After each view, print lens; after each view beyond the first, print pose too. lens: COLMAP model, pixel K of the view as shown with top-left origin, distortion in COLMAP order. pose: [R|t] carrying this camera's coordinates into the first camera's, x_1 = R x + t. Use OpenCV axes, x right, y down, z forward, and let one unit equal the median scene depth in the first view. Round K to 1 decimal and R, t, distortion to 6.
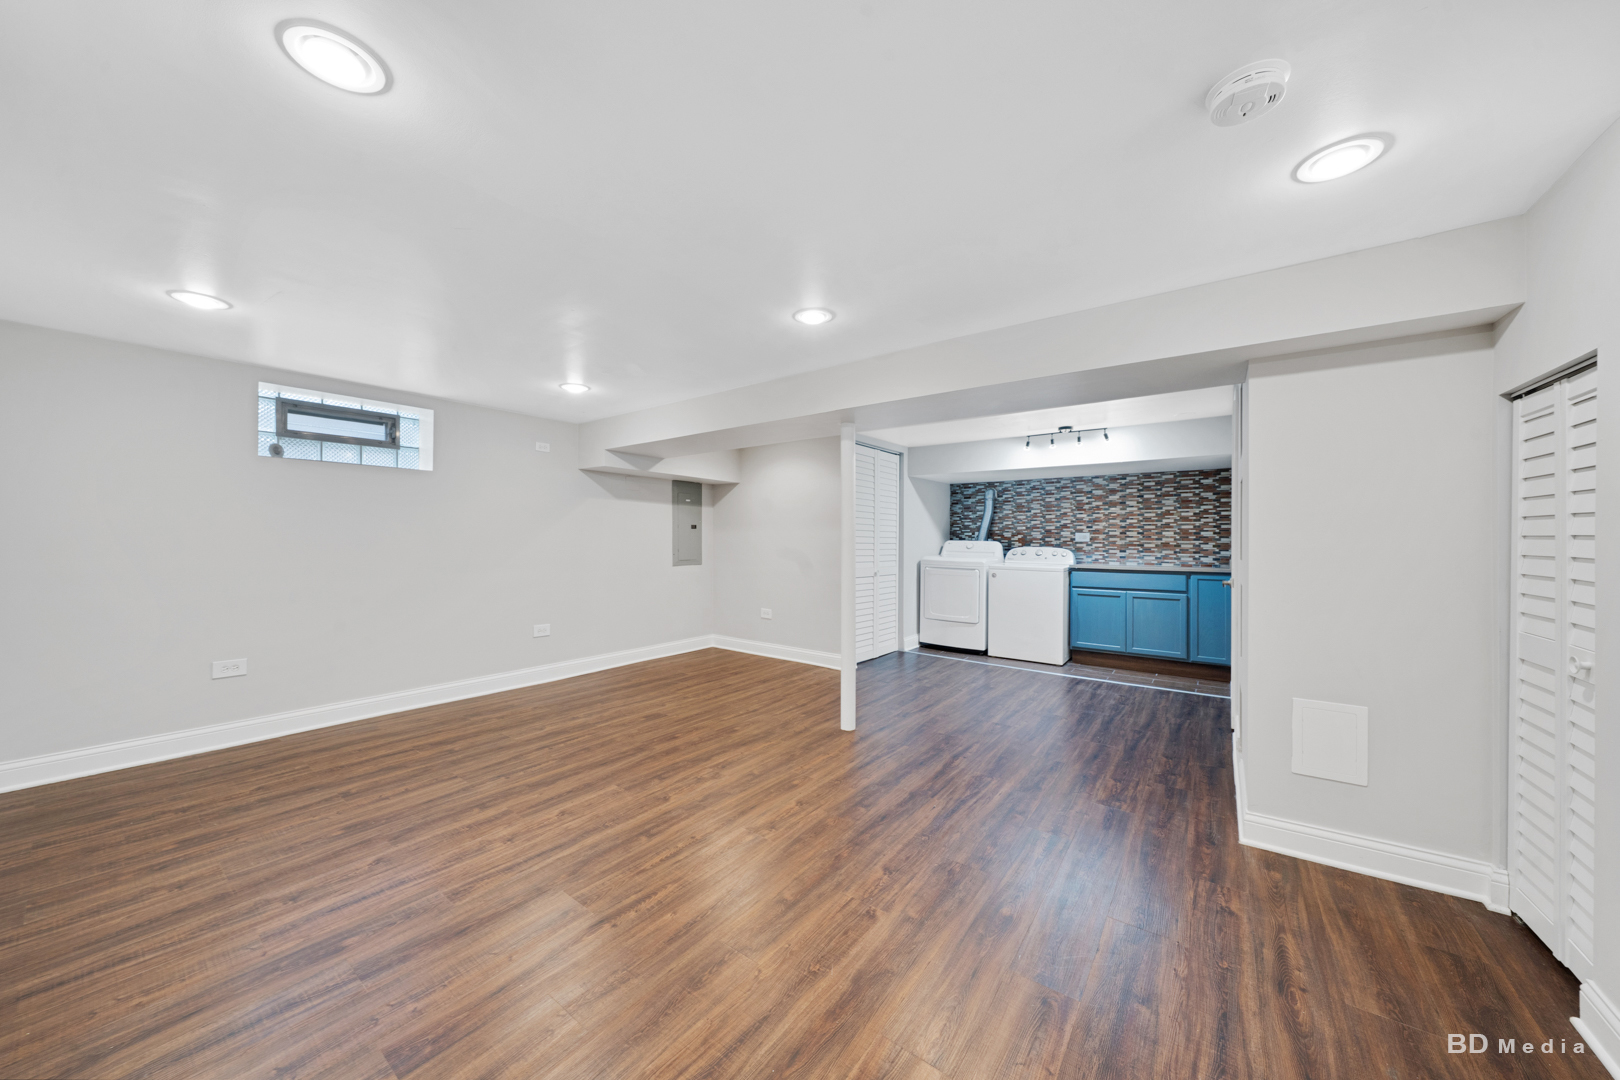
lens RADIAL K [[552.9, 0, 847.9], [0, 552.9, 536.9], [0, 0, 1]] dist [0.000700, 0.000039]
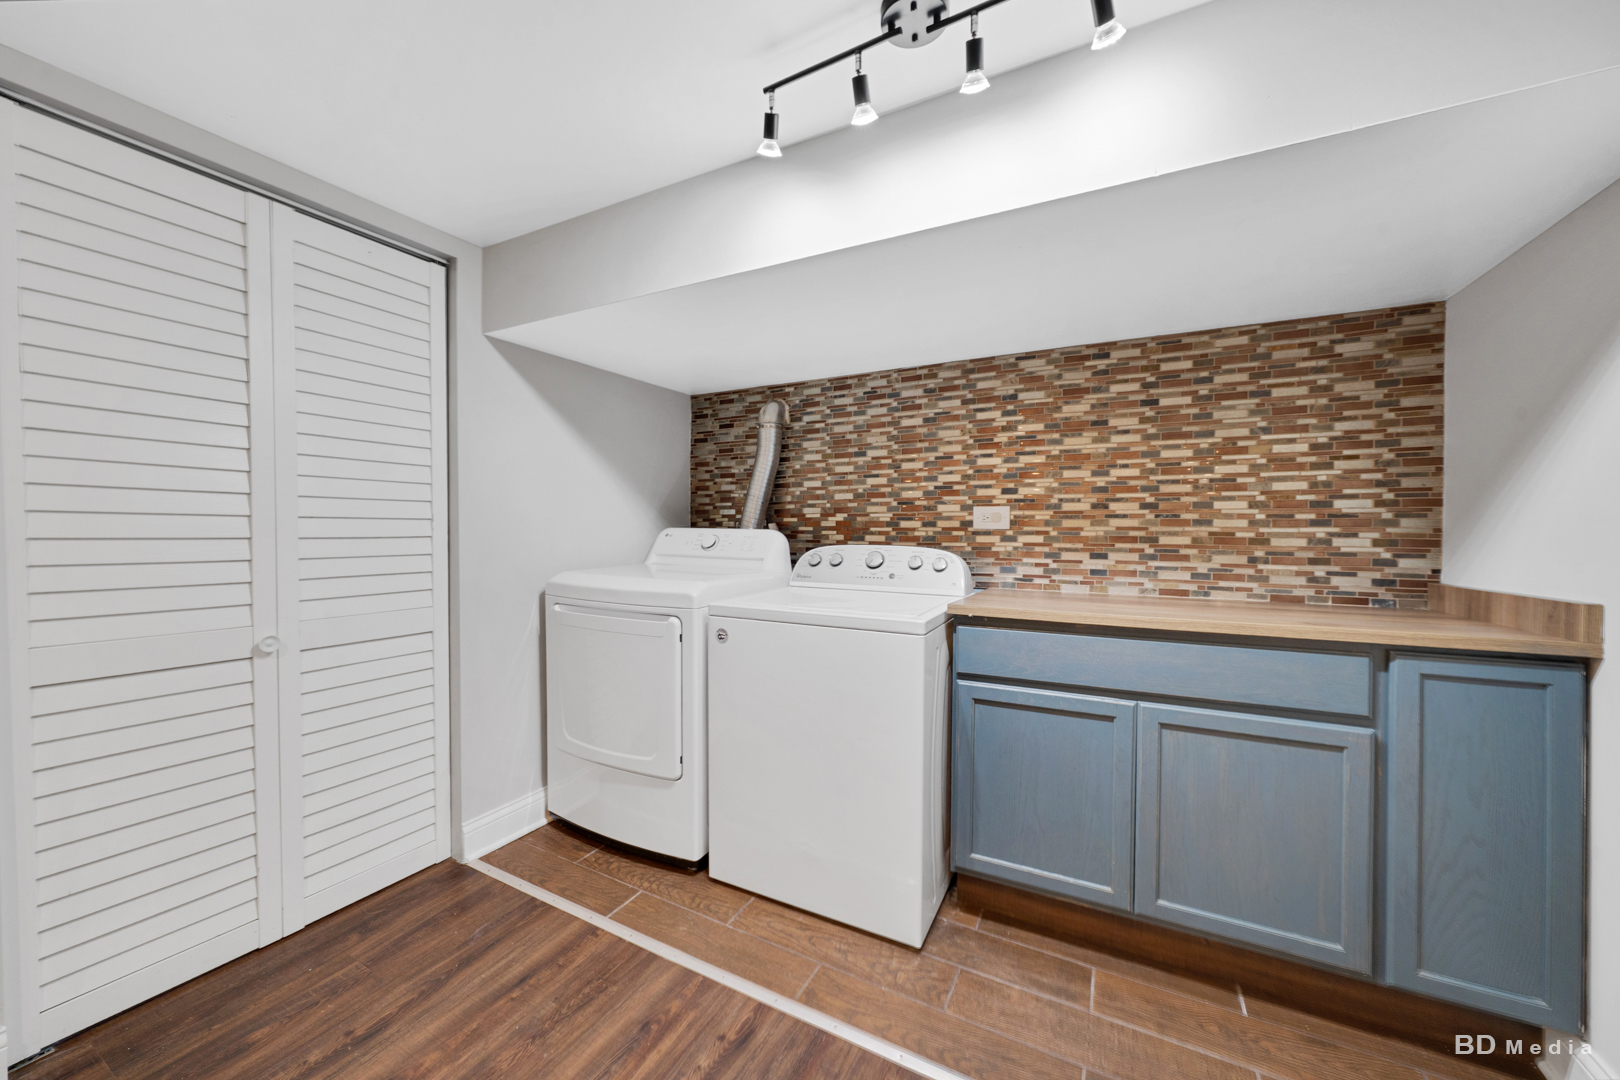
lens RADIAL K [[552.9, 0, 806.6], [0, 552.9, 538.7], [0, 0, 1]] dist [0.000700, 0.000039]
pose [[0.997298, -0.003693, 0.073370, 0.282064], [0.001903, 0.999699, 0.024454, 0.005204], [-0.073438, -0.024248, 0.997005, 0.659360]]
